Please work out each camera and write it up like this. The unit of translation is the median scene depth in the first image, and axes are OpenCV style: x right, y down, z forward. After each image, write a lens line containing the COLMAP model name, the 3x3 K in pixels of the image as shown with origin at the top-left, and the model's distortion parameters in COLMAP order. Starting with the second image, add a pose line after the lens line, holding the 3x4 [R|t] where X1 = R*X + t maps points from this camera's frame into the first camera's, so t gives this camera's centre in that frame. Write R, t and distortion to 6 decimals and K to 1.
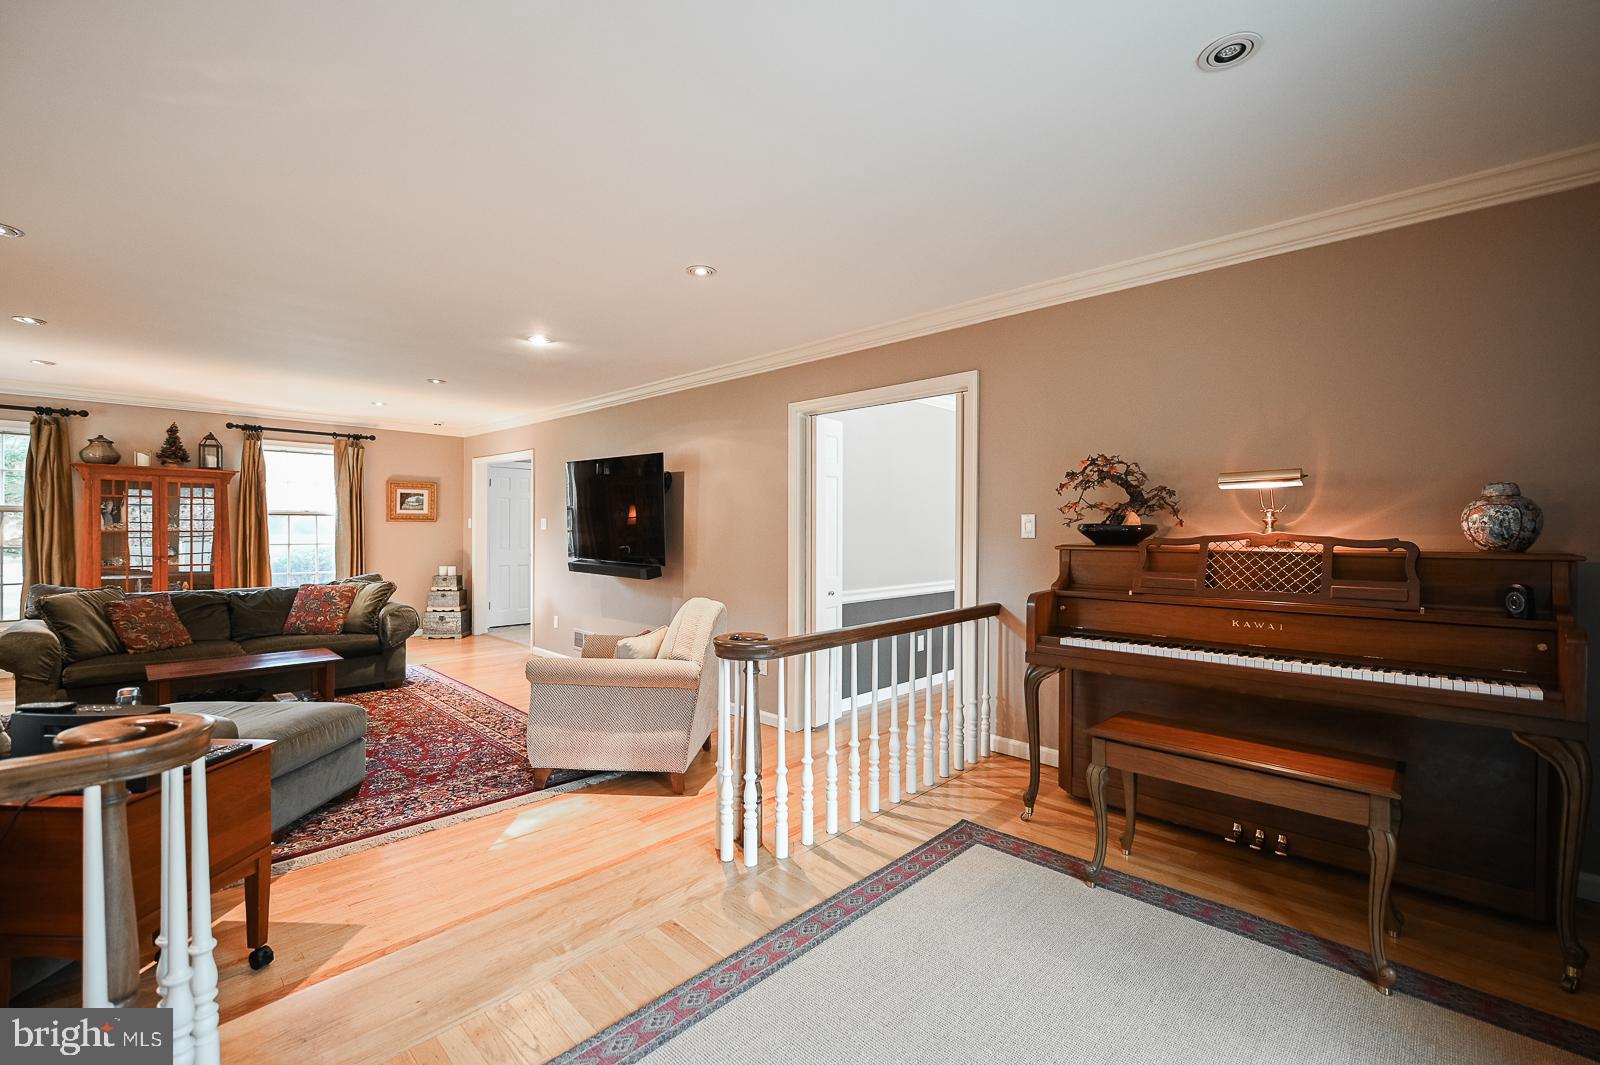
lens RADIAL K [[679.2, 0, 810.1], [0, 679.2, 533.8], [0, 0, 1]] dist [-0.008172, -0.000596]
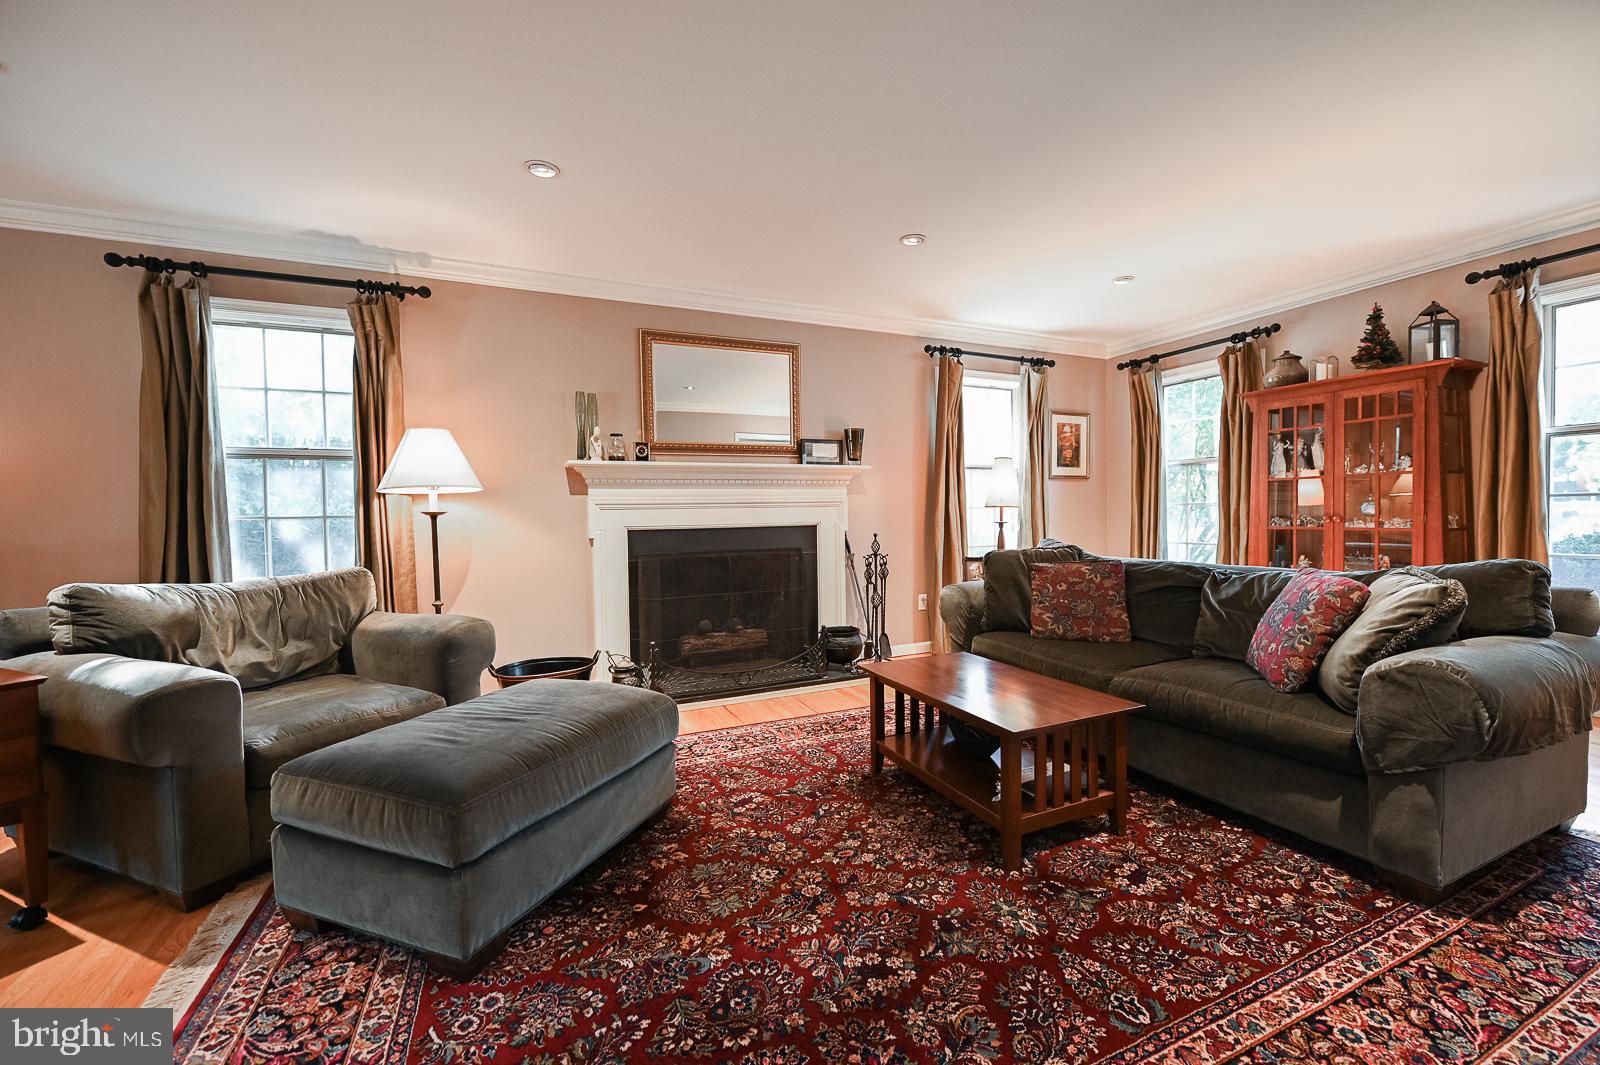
lens RADIAL K [[643.0, 0, 808.6], [0, 643.0, 533.5], [0, 0, 1]] dist [-0.005954, -0.001784]
pose [[-0.372166, 0.027433, -0.927761, -0.196964], [0.005490, 0.999611, 0.027355, 0.033424], [0.928150, 0.005088, -0.372172, 0.777787]]
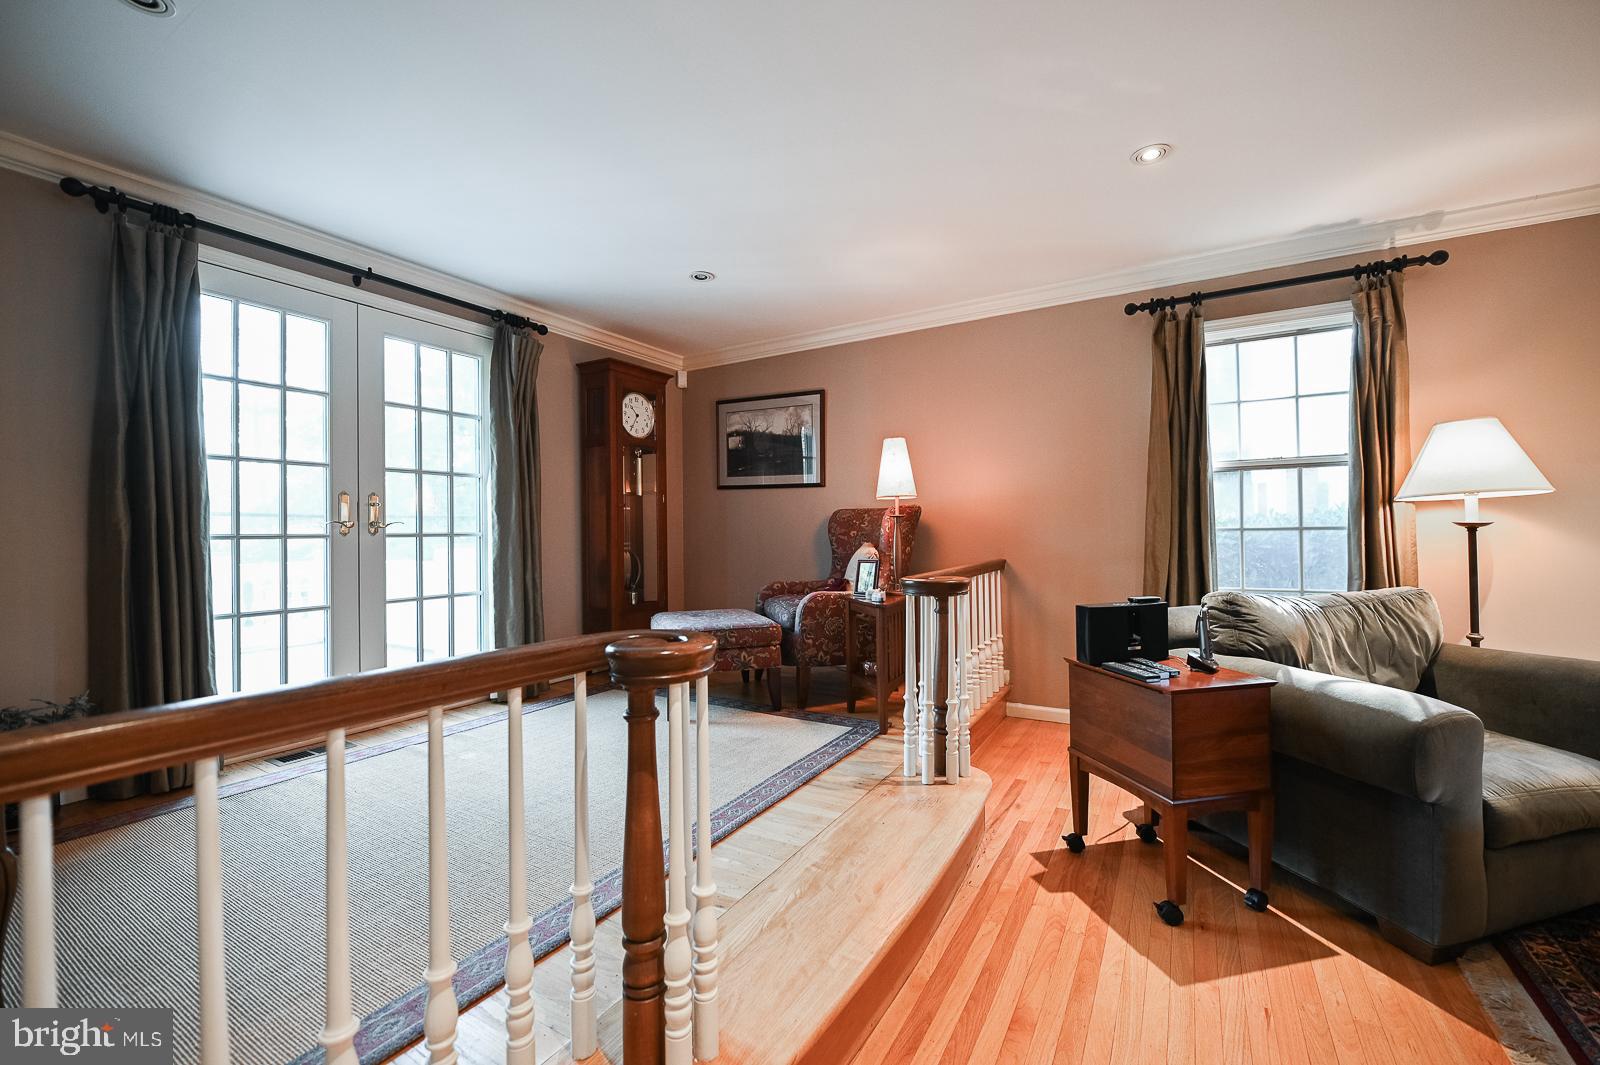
lens RADIAL K [[652.1, 0, 801.6], [0, 652.1, 528.1], [0, 0, 1]] dist [-0.013973, 0.000070]
pose [[-0.976124, 0.006326, -0.217120, -0.039987], [0.006262, 0.999980, 0.000983, 0.028643], [0.217122, -0.000400, -0.976144, 0.606113]]
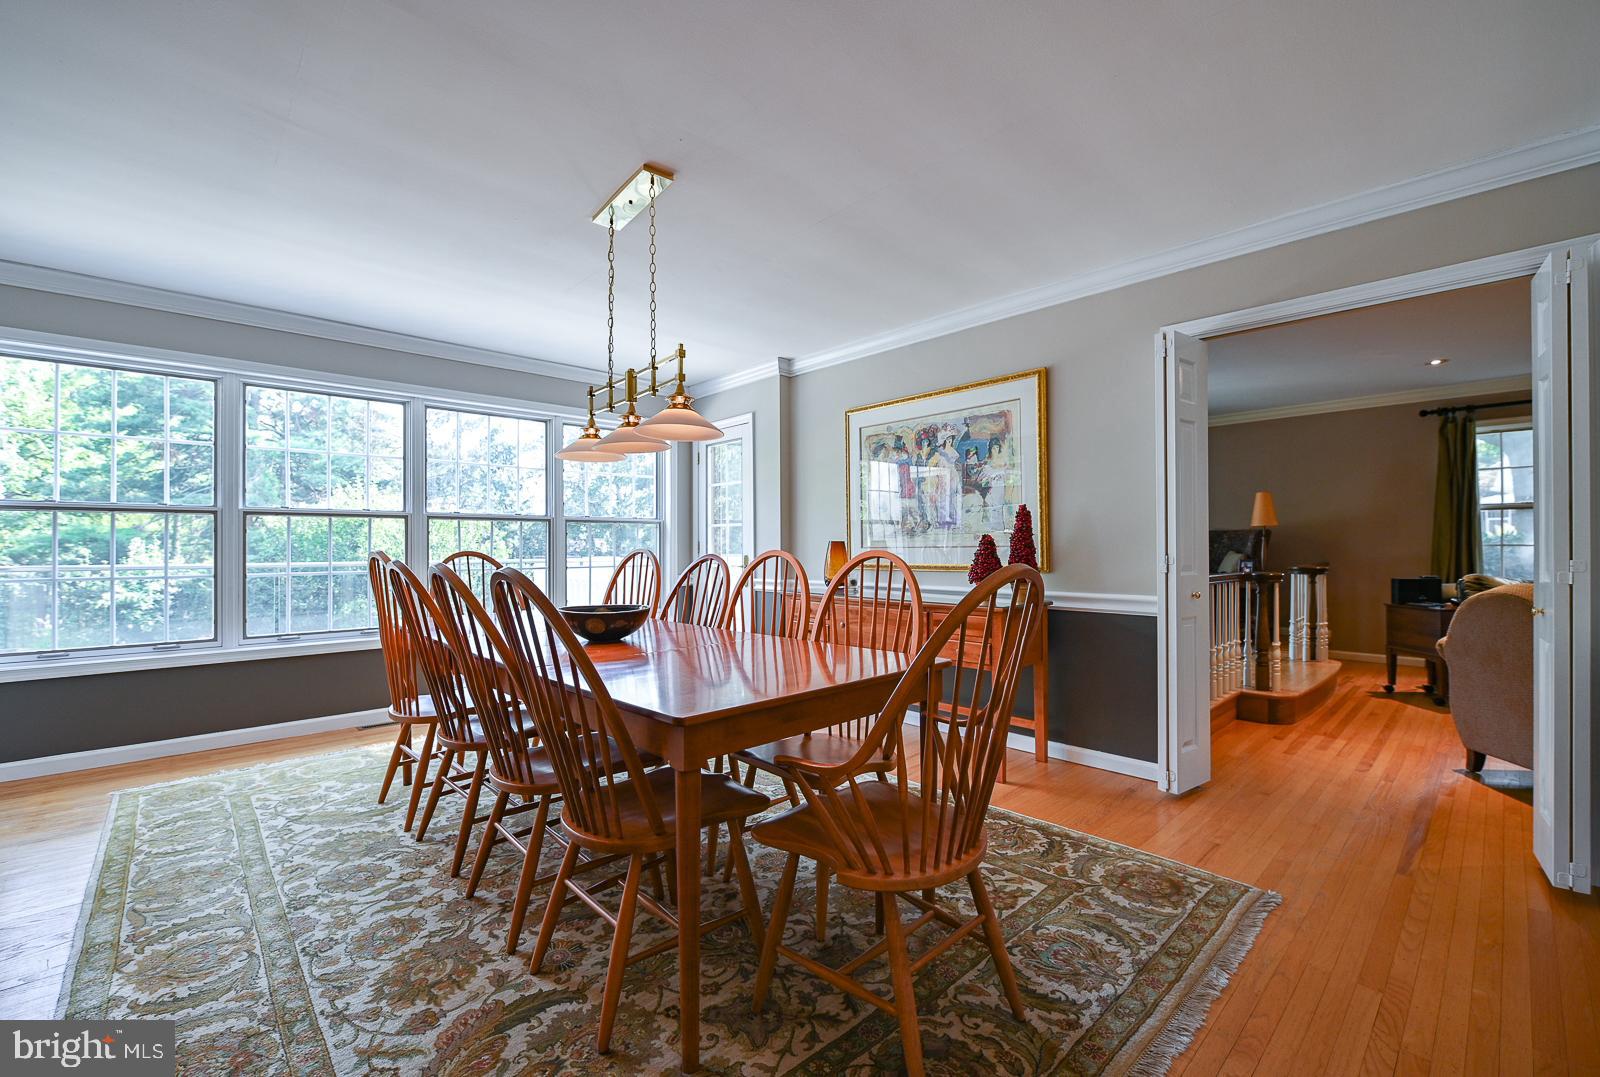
lens RADIAL K [[676.7, 0, 799.2], [0, 676.7, 542.6], [0, 0, 1]] dist [-0.008997, -0.000917]
pose [[-0.997911, 0.000393, 0.064610, 0.418614], [0.000758, 0.999984, 0.005622, 0.023318], [-0.064607, 0.005659, -0.997895, 1.173186]]
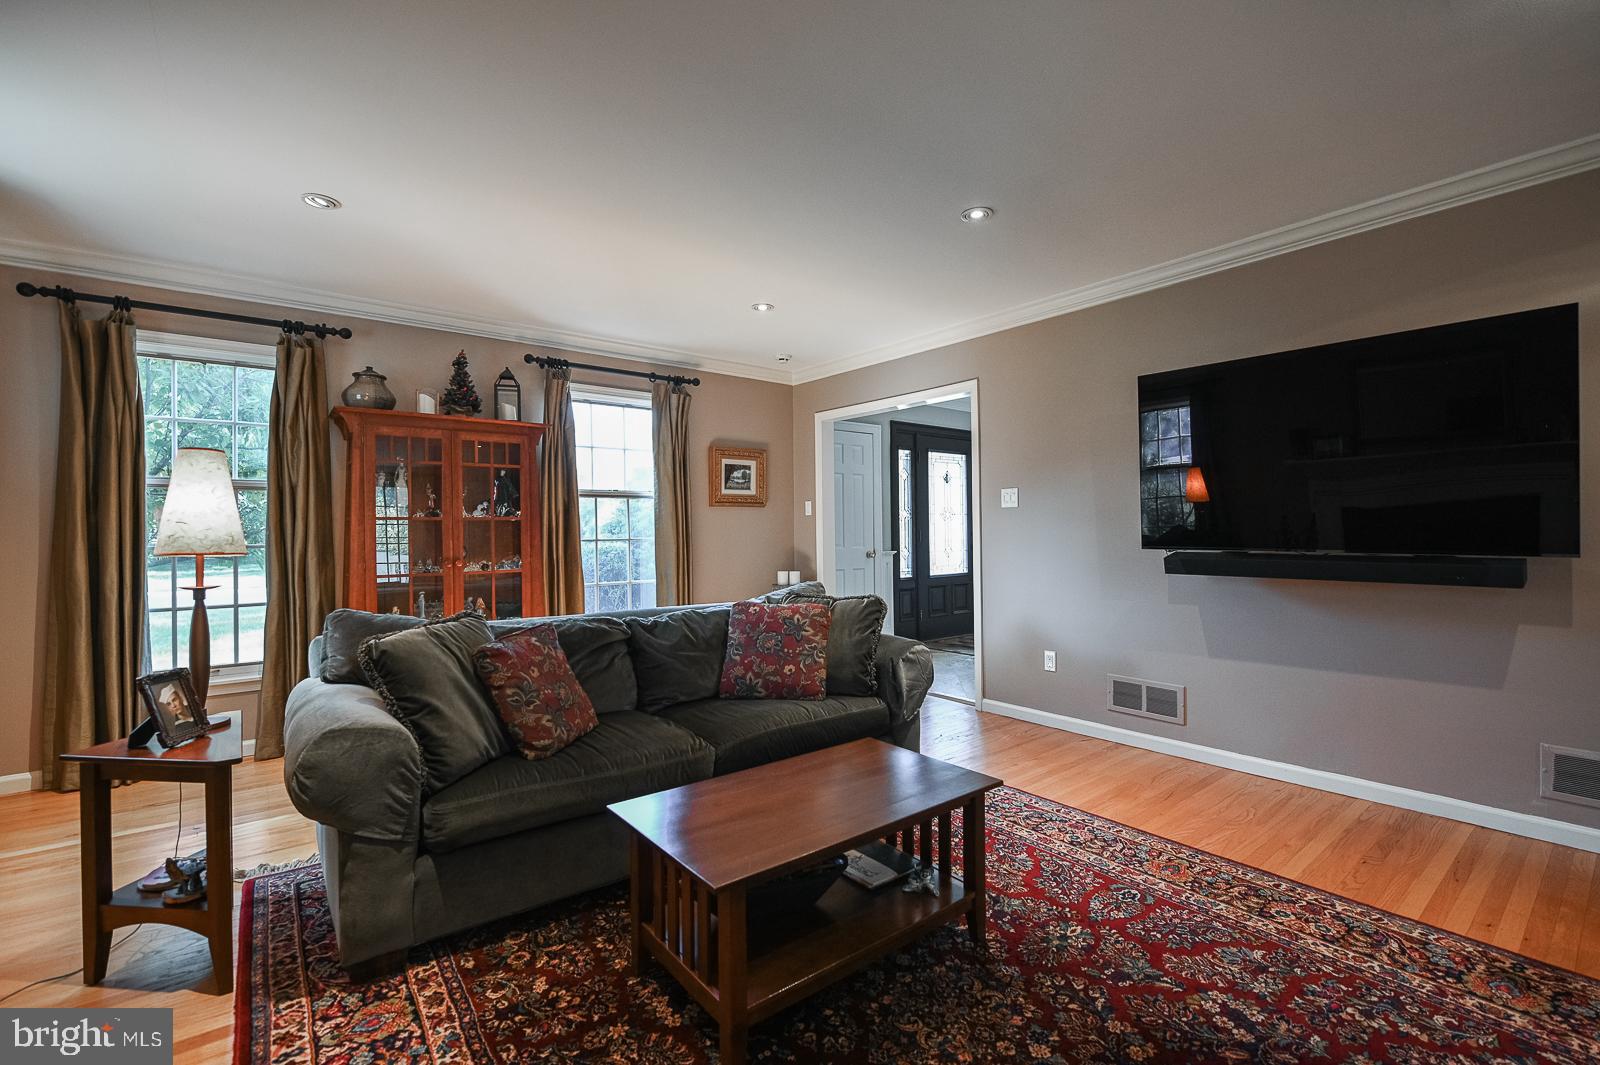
lens RADIAL K [[700.8, 0, 807.6], [0, 700.8, 530.7], [0, 0, 1]] dist [-0.009441, -0.000626]
pose [[0.990500, -0.019771, -0.136084, -0.565289], [0.018075, 0.999743, -0.013685, 0.023409], [0.136319, 0.011096, 0.990603, 0.412088]]
